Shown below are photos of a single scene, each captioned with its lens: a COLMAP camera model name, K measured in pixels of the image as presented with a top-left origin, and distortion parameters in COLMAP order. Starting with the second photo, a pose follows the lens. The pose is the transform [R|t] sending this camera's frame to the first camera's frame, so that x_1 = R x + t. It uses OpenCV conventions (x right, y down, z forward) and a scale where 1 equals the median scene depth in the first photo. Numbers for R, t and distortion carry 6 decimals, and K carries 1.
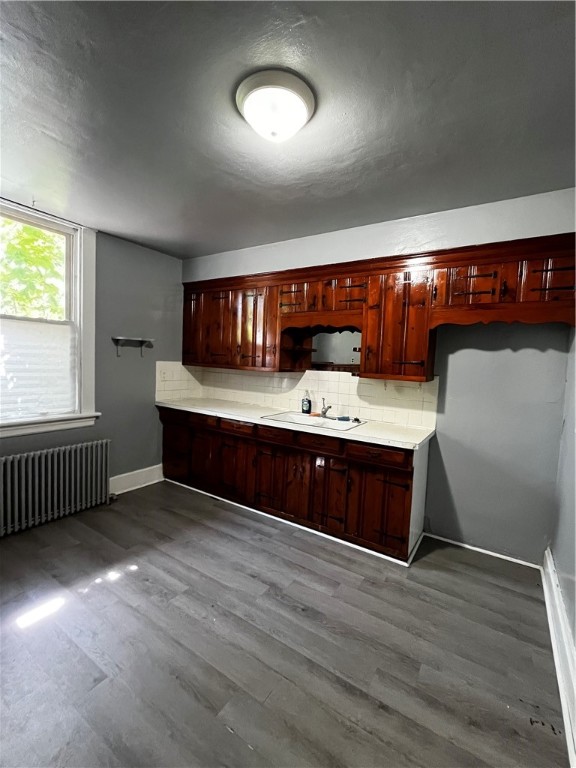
lens RADIAL K [[333.1, 0, 290.5], [0, 333.1, 384.8], [0, 0, 1]] dist [0.001640, 0.000163]
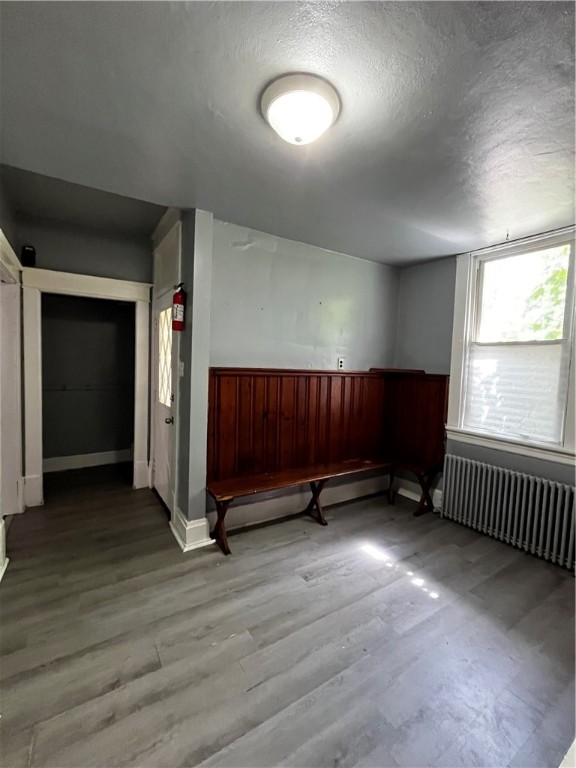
lens RADIAL K [[333.1, 0, 290.3], [0, 333.1, 384.8], [0, 0, 1]] dist [0.001640, 0.000163]
pose [[-0.396363, -0.003299, -0.918088, 0.477722], [-0.115903, 0.992173, 0.046473, -0.032452], [0.910748, 0.124829, -0.393643, 0.792680]]
